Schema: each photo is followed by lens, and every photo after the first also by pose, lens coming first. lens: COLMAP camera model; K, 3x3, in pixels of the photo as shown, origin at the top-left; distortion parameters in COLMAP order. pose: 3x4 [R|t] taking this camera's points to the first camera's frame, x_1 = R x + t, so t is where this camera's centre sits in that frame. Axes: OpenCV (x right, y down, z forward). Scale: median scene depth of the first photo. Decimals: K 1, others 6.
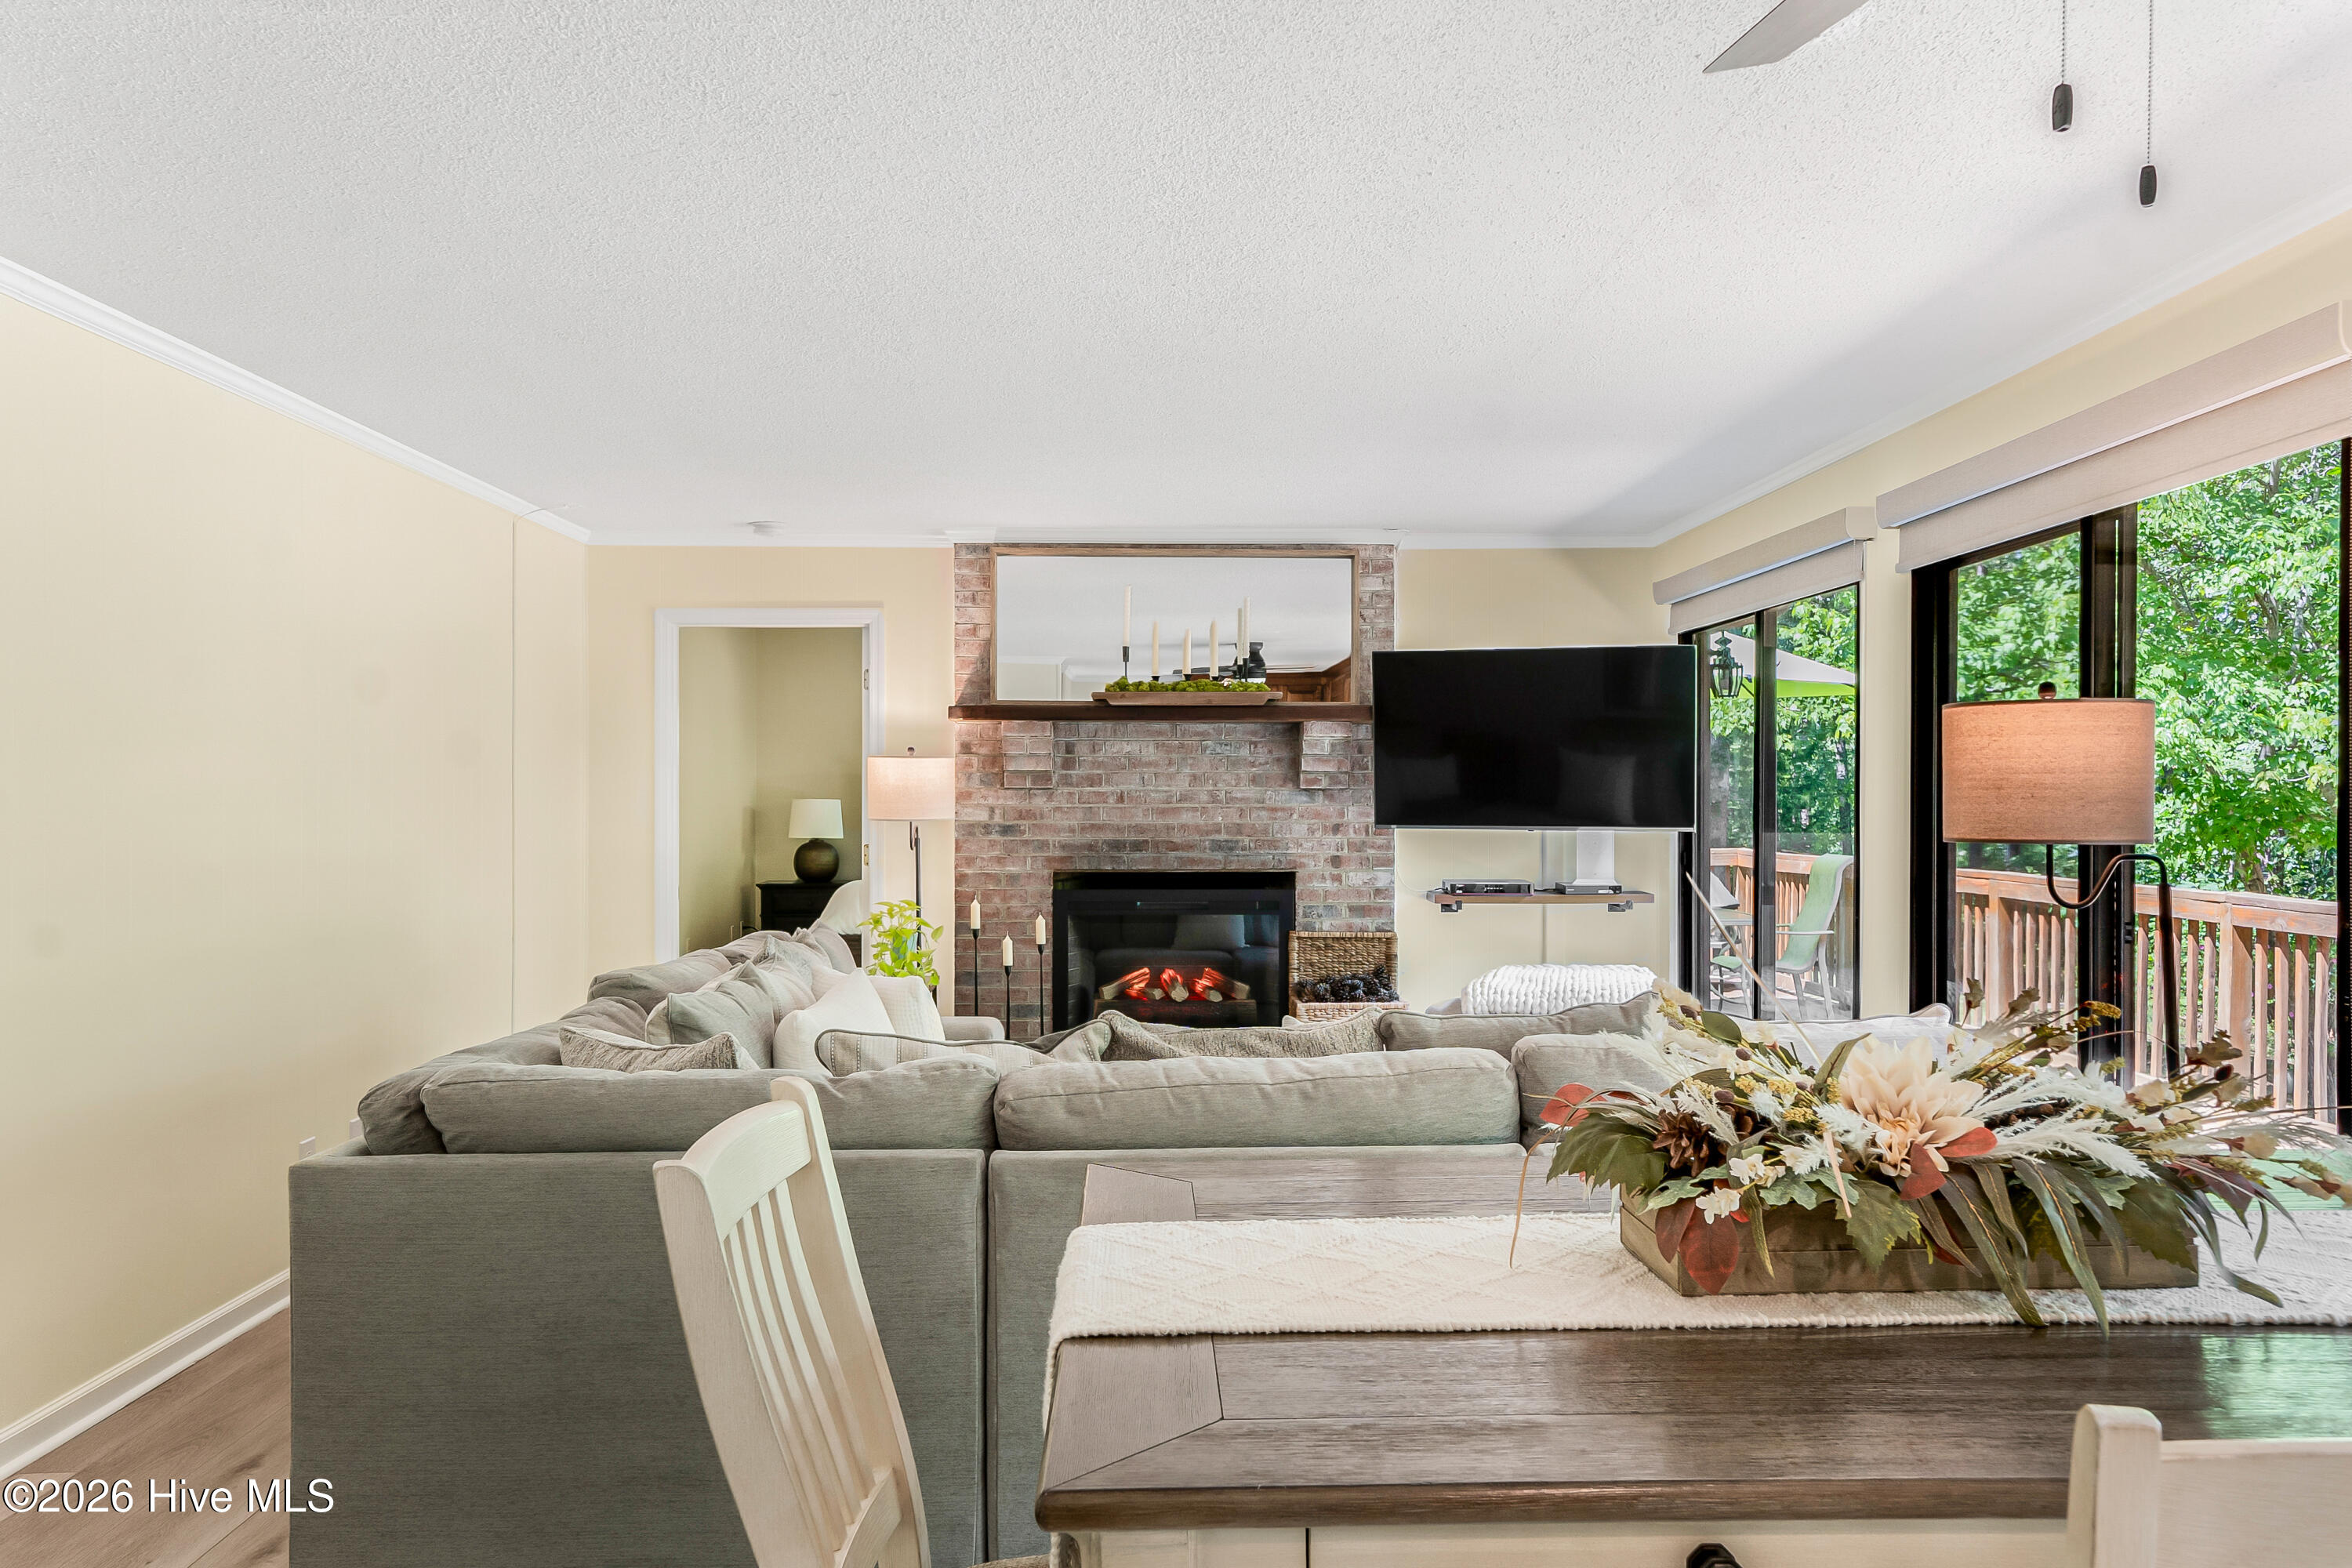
lens RADIAL K [[1819.8, 0, 1177.7], [0, 1819.8, 787.8], [0, 0, 1]] dist [-0.000980, -0.000828]
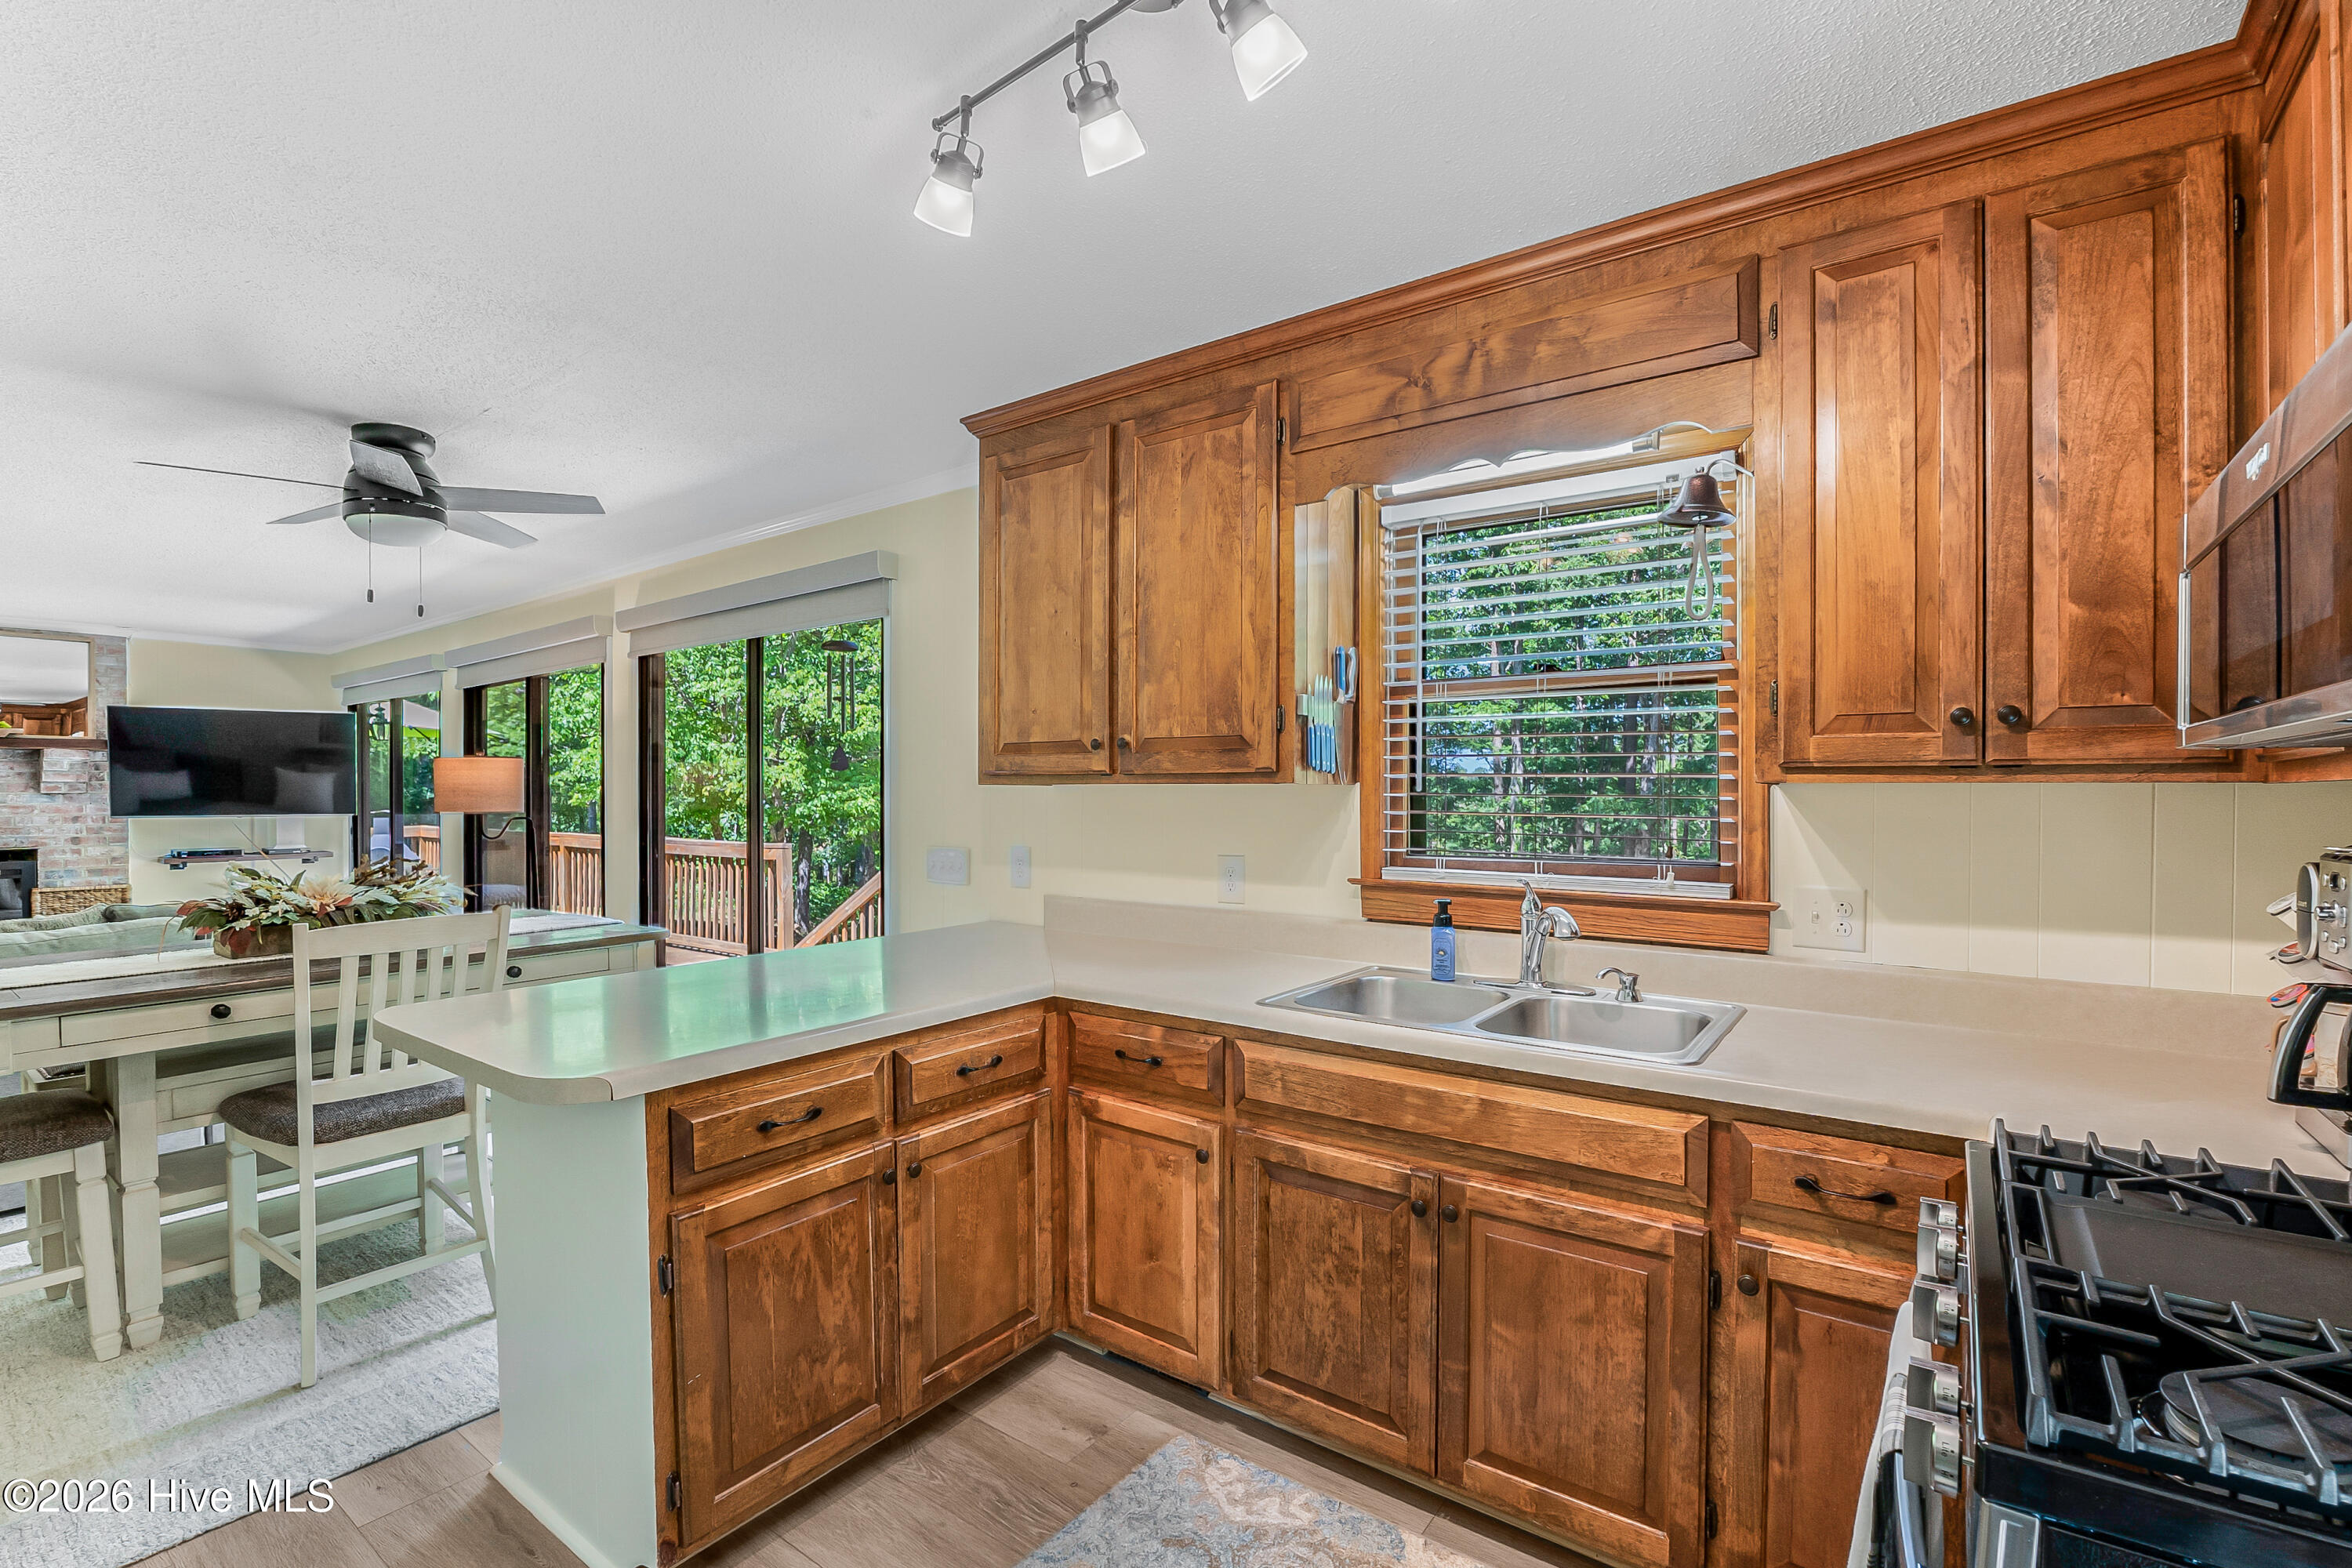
lens RADIAL K [[1032.0, 0, 1179.1], [0, 1032.0, 792.6], [0, 0, 1]] dist [-0.004892, -0.001409]
pose [[0.615193, -0.006604, 0.788349, -0.020801], [0.004361, 0.999978, 0.004974, -0.000086], [-0.788364, 0.000378, 0.615208, -0.261155]]
